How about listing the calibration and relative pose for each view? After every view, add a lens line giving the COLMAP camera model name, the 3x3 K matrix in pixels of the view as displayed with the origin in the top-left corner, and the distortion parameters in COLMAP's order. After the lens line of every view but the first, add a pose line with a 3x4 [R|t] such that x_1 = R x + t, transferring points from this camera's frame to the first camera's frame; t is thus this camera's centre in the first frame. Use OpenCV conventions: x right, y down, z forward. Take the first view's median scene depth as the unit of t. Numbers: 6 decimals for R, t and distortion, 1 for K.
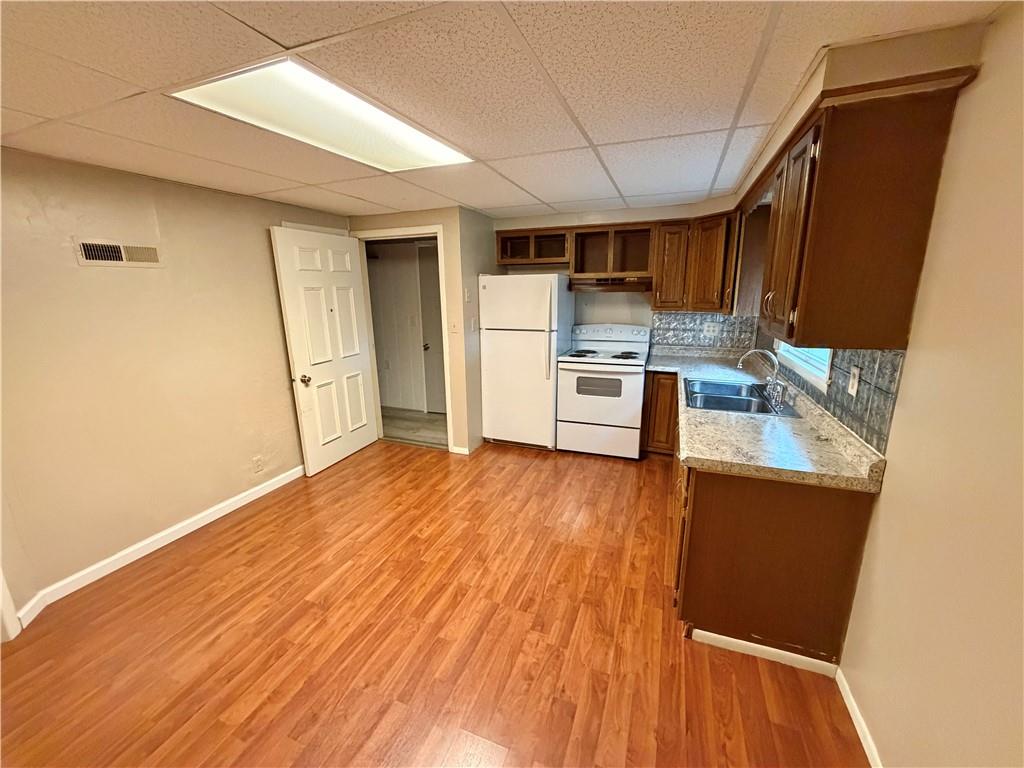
lens RADIAL K [[405.3, 0, 514.0], [0, 405.3, 382.7], [0, 0, 1]] dist [0.000340, 0.000094]
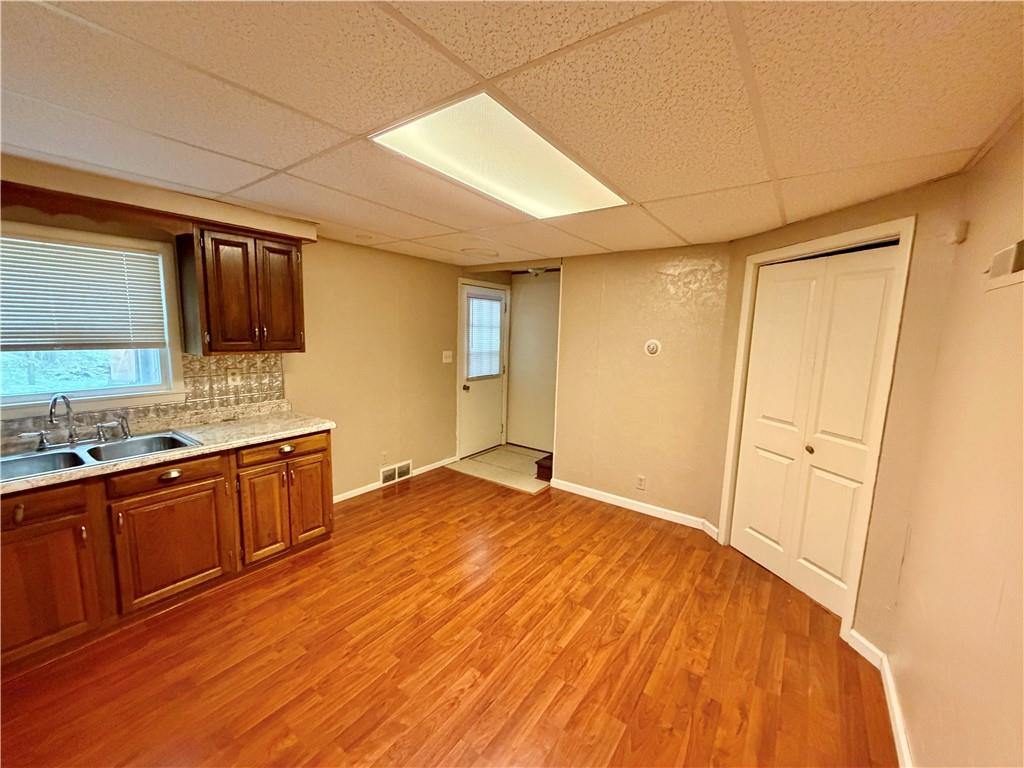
lens RADIAL K [[405.3, 0, 512.9], [0, 405.3, 383.3], [0, 0, 1]] dist [0.000340, 0.000094]
pose [[-0.966608, -0.043567, 0.252527, -0.528493], [0.048457, 0.936588, 0.347066, -0.384046], [-0.251635, 0.347713, -0.903203, 1.708323]]
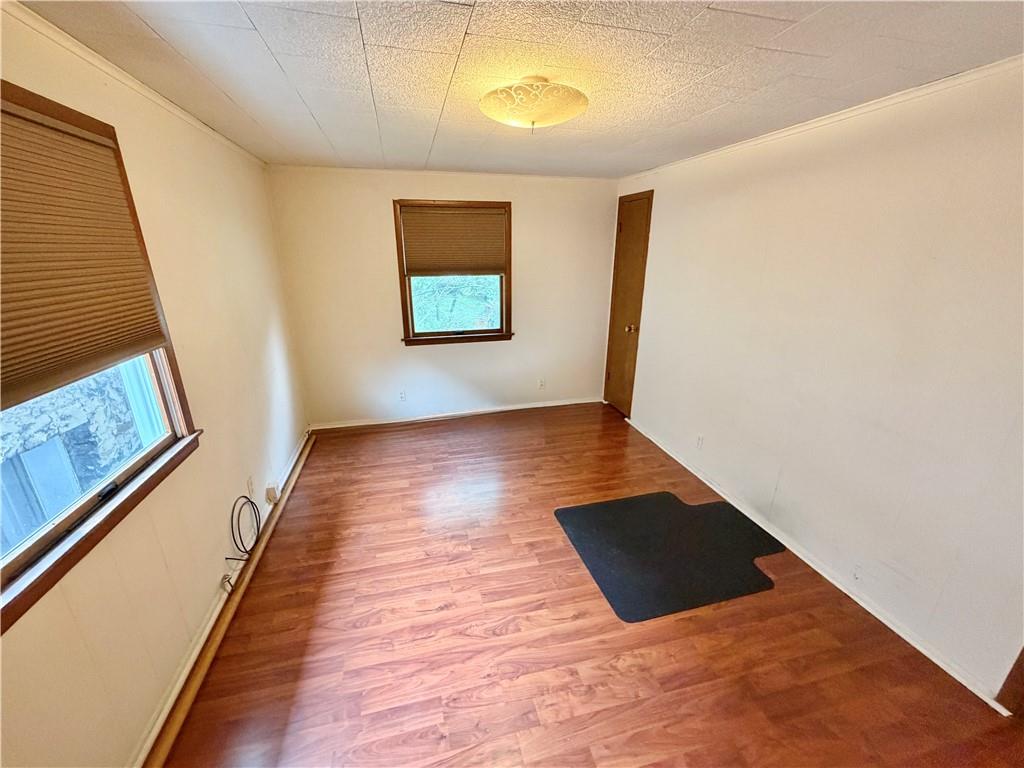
lens RADIAL K [[405.3, 0, 508.0], [0, 405.3, 383.5], [0, 0, 1]] dist [0.000340, 0.000094]
pose [[-0.575876, -0.239400, 0.781699, -0.625036], [0.198783, 0.886465, 0.417929, -0.350561], [-0.793002, 0.396064, -0.462906, 1.378786]]
